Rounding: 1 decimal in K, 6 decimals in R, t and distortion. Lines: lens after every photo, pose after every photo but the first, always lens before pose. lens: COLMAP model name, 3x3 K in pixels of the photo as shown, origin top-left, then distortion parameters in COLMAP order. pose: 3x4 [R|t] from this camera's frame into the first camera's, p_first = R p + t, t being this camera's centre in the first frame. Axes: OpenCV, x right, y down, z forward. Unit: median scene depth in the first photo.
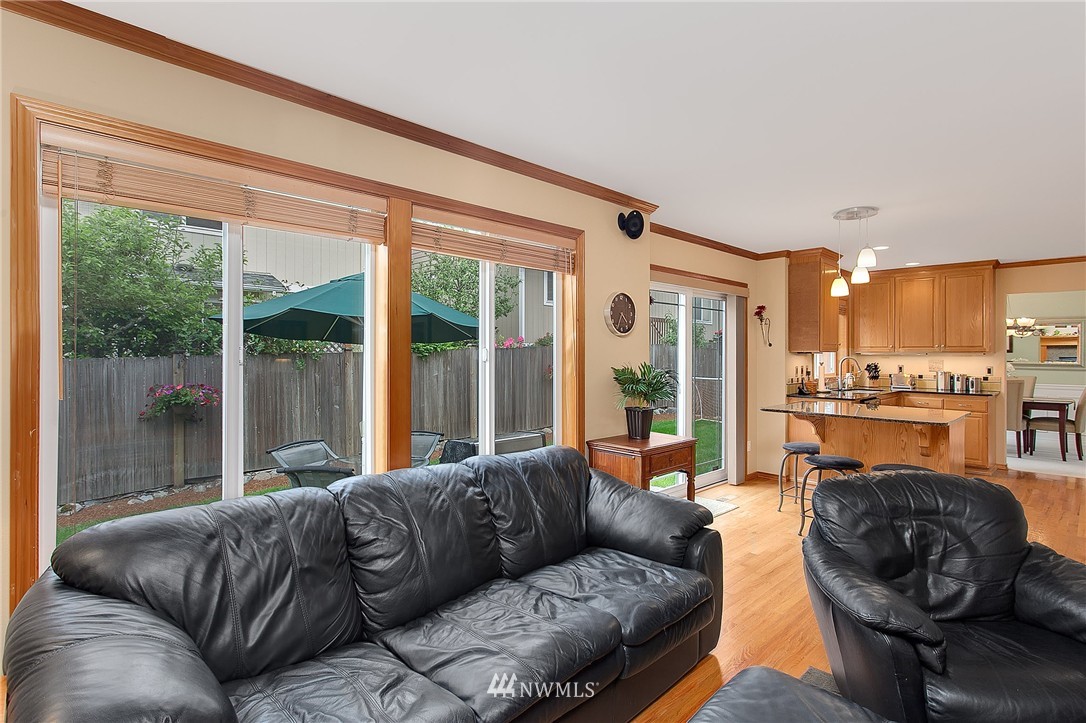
lens RADIAL K [[521.9, 0, 561.5], [0, 521.9, 351.2], [0, 0, 1]] dist [0.000771, 0.001147]
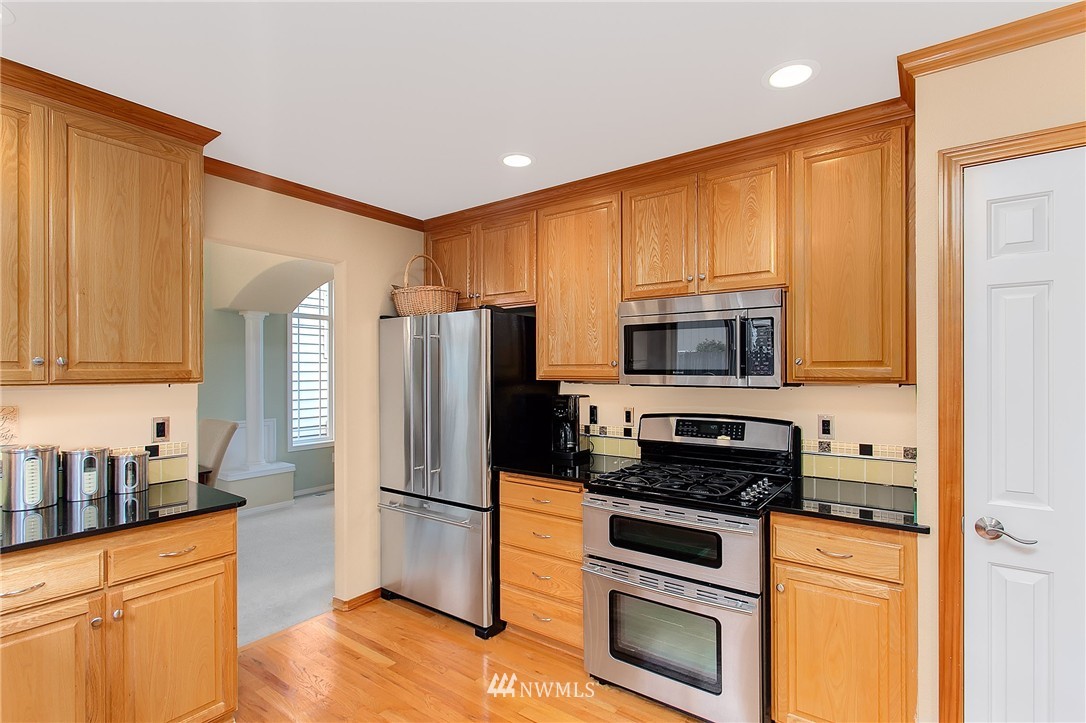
lens RADIAL K [[521.9, 0, 547.2], [0, 521.9, 367.7], [0, 0, 1]] dist [0.000771, 0.001147]
pose [[-0.158252, -0.000733, 0.987399, 0.377298], [-0.001583, 0.999999, 0.000488, -0.006747], [-0.987398, -0.001486, -0.158253, 0.734682]]
